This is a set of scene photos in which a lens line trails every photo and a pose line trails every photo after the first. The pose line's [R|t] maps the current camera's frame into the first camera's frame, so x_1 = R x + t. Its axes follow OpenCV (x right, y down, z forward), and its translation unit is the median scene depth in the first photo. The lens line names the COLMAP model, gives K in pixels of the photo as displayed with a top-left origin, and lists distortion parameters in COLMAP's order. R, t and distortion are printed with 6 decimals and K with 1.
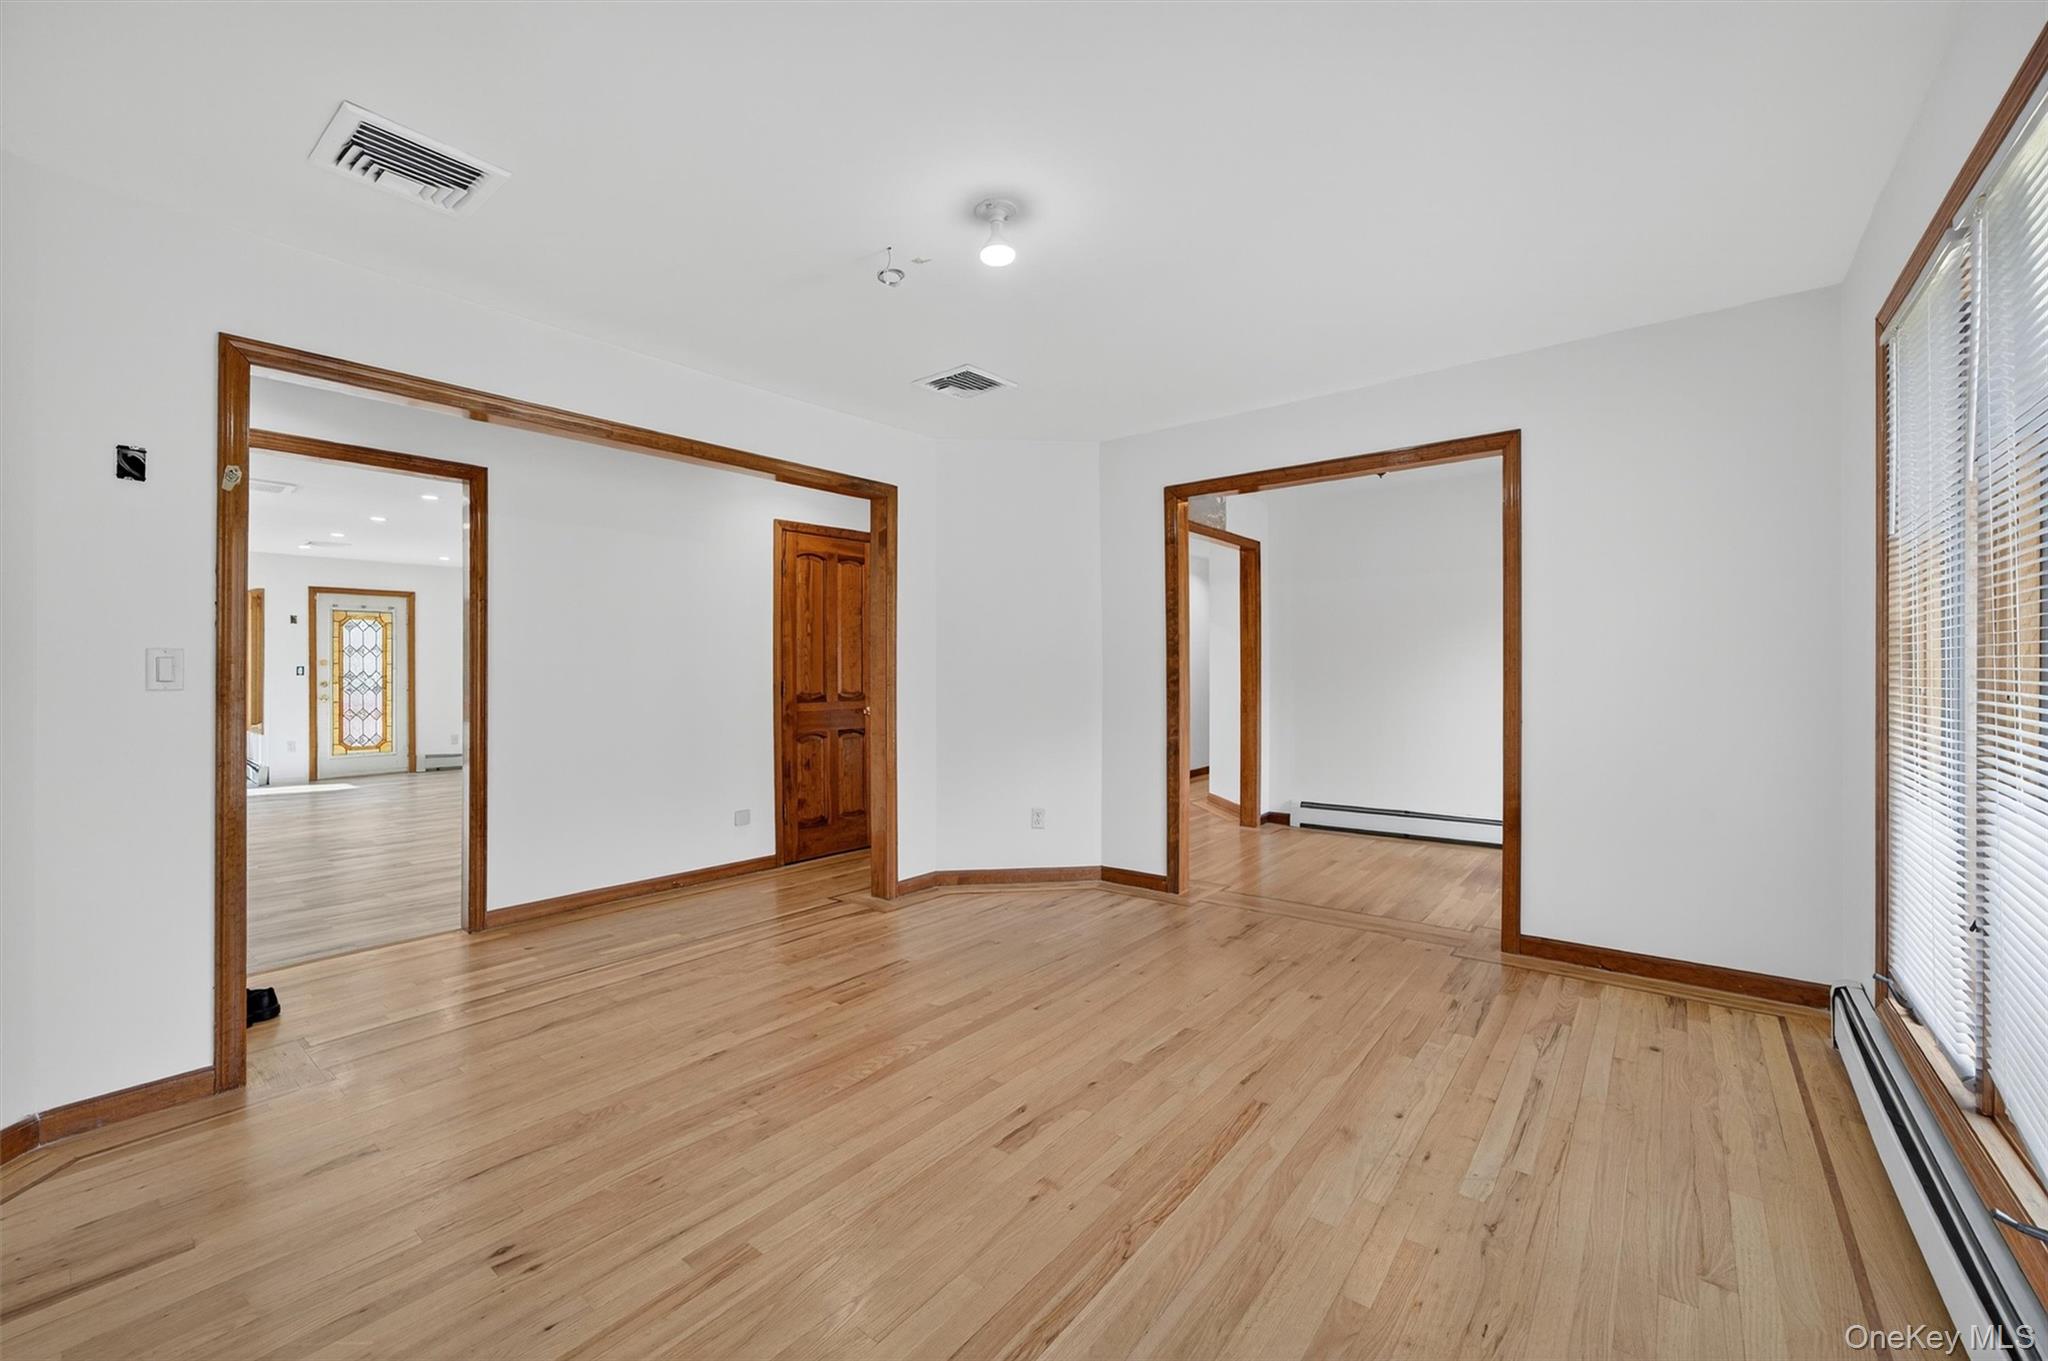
lens RADIAL K [[795.2, 0, 1024.0], [0, 795.2, 680.5], [0, 0, 1]] dist [-0.003145, -0.000197]
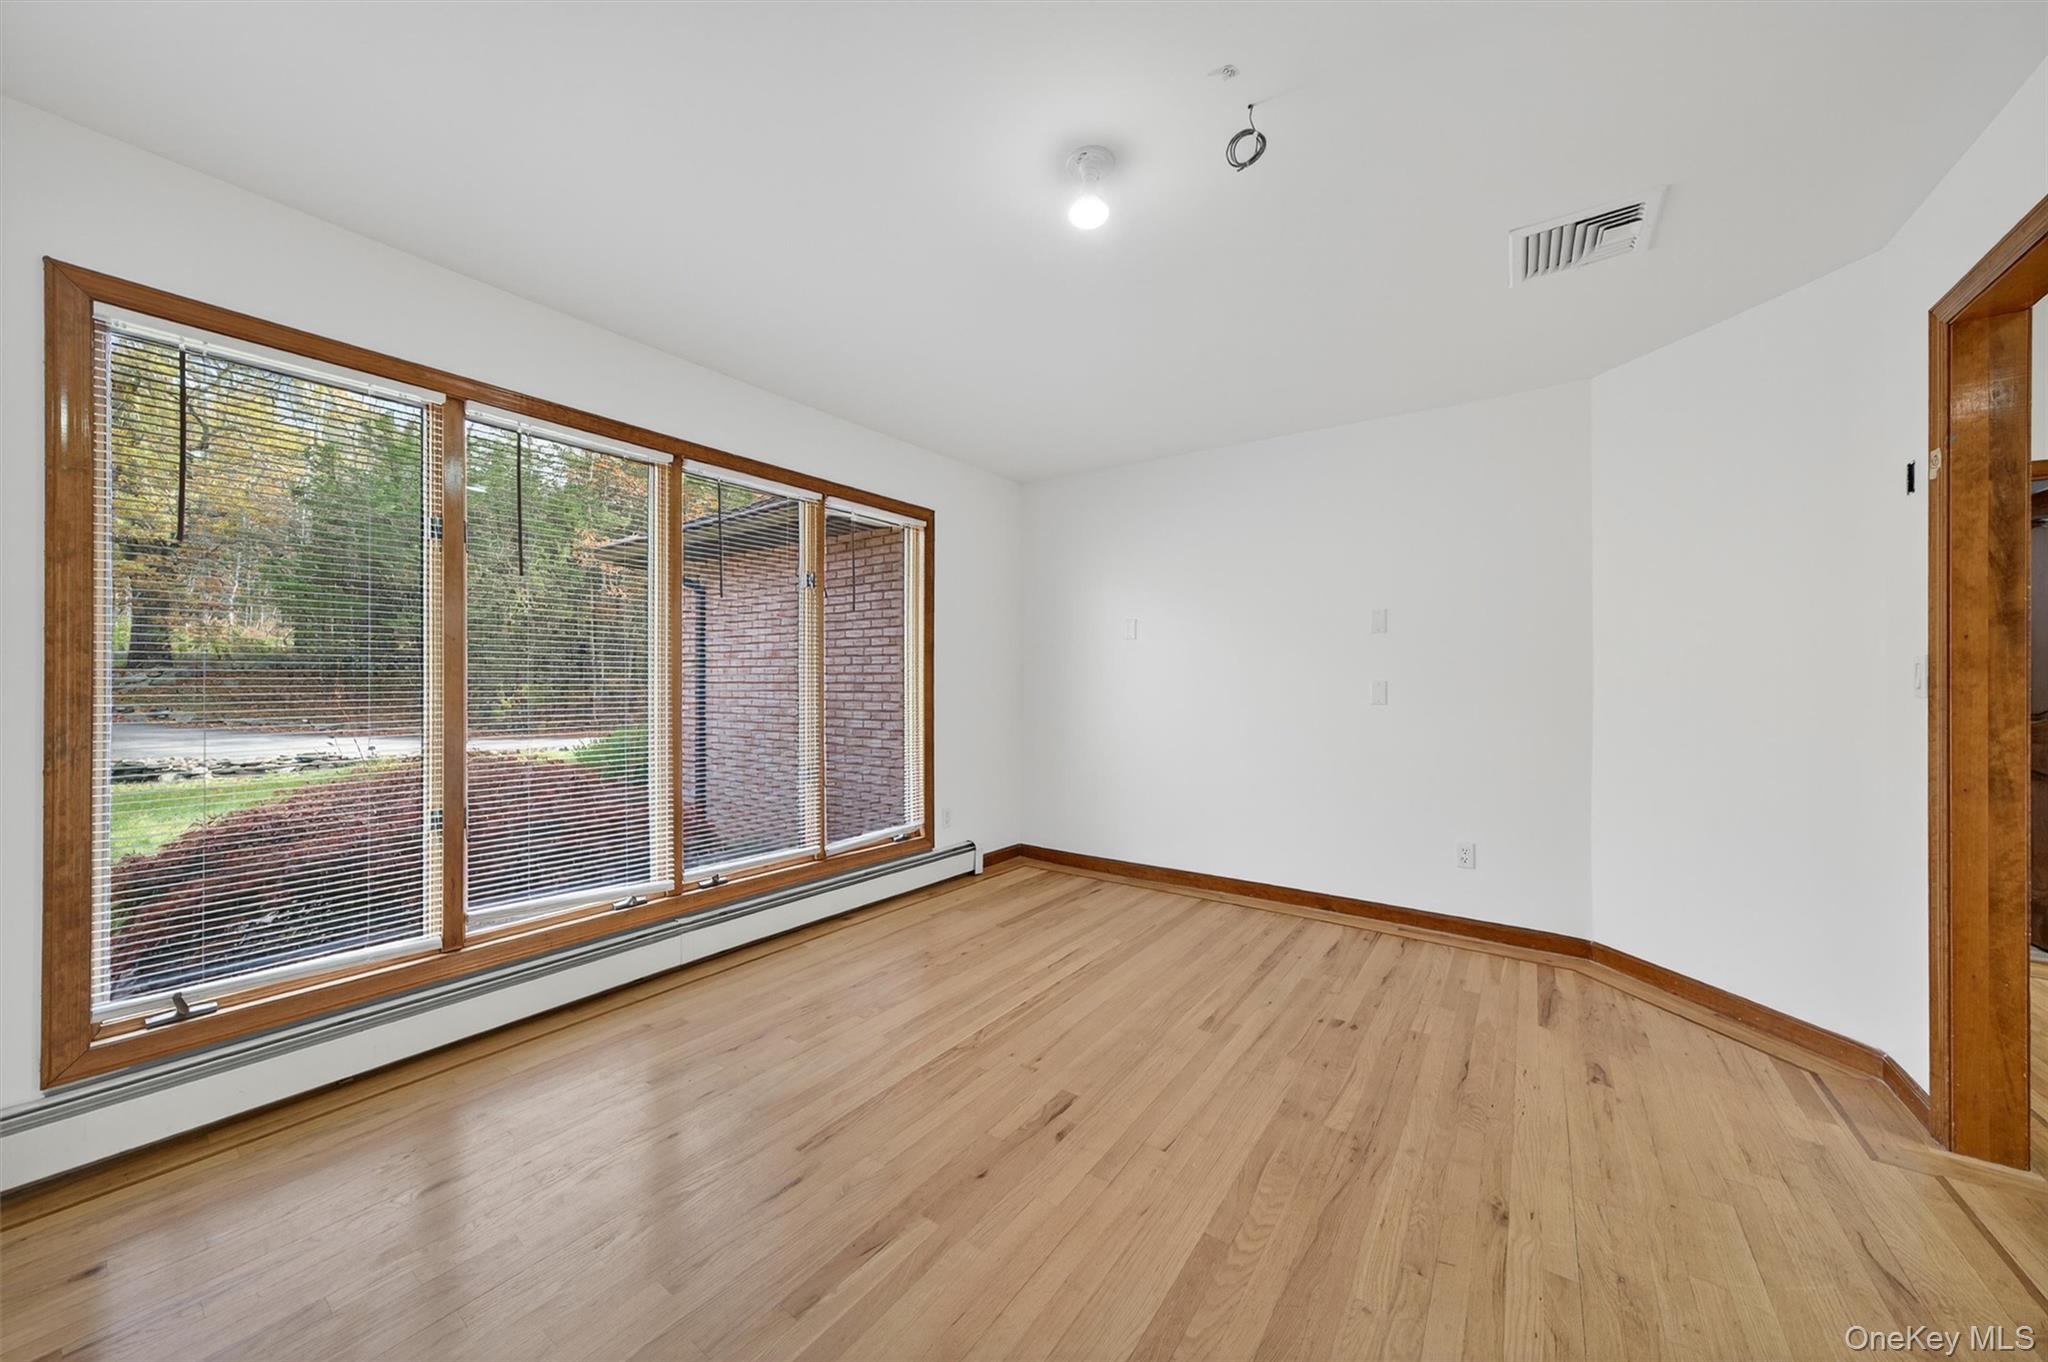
lens RADIAL K [[706.6, 0, 1024.0], [0, 706.6, 681.0], [0, 0, 1]] dist [0.001596, 0.000144]
pose [[-0.998842, -0.002898, -0.048019, 0.040025], [-0.003149, 0.999982, 0.005163, -0.005656], [0.048003, 0.005308, -0.998833, 0.883678]]
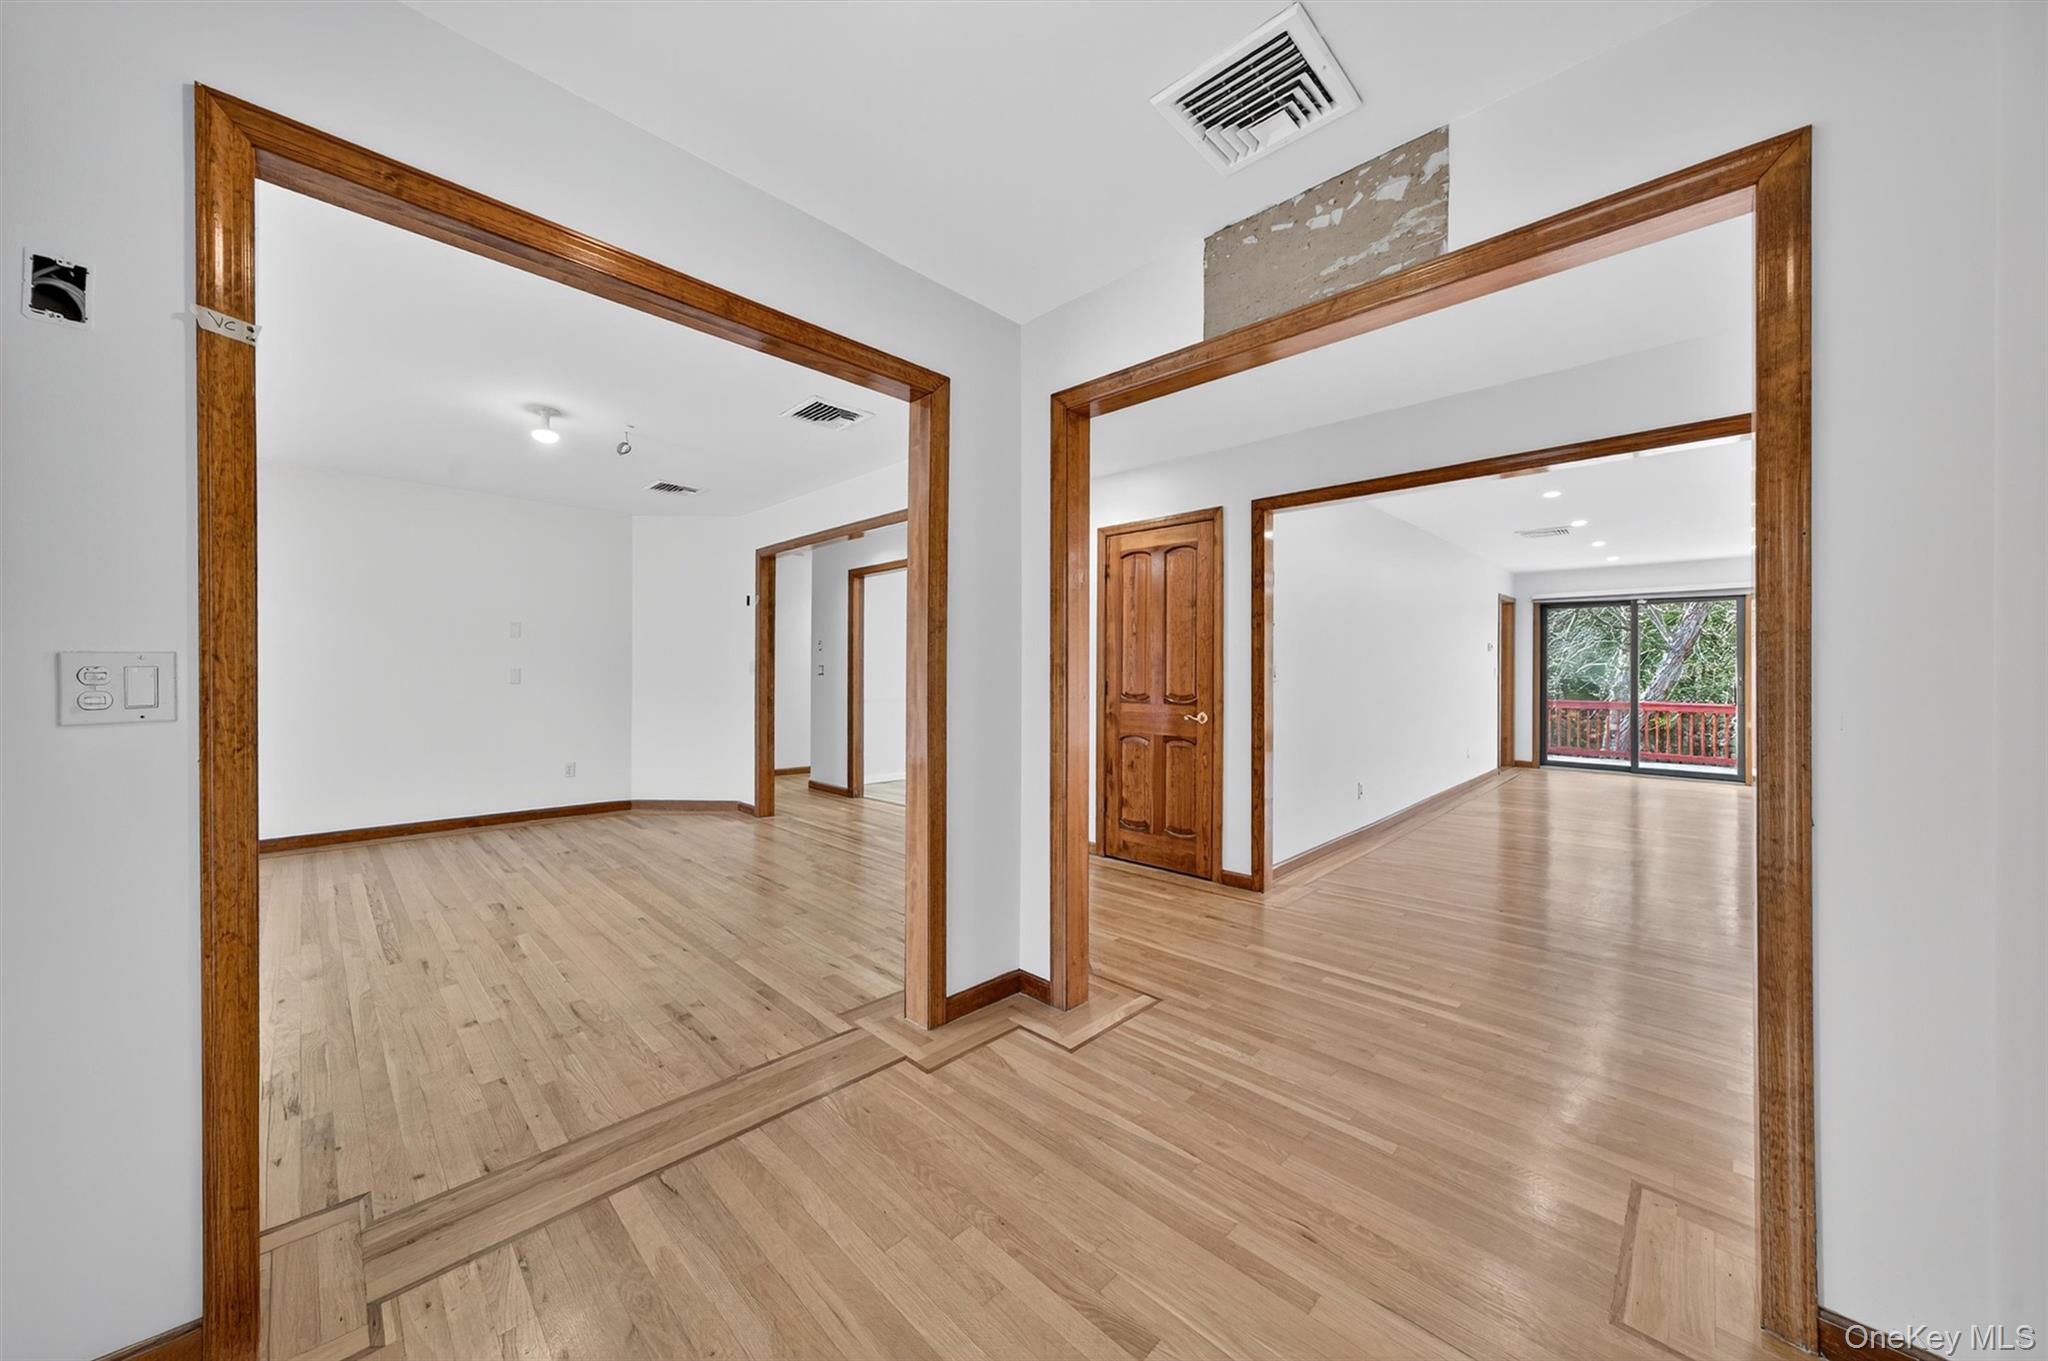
lens RADIAL K [[706.6, 0, 1024.0], [0, 706.6, 680.5], [0, 0, 1]] dist [0.001596, 0.000144]
pose [[-0.093966, 0.010532, -0.995520, 0.719623], [-0.015236, 0.999812, 0.012015, -0.010509], [0.995459, 0.016296, -0.093788, 1.100086]]
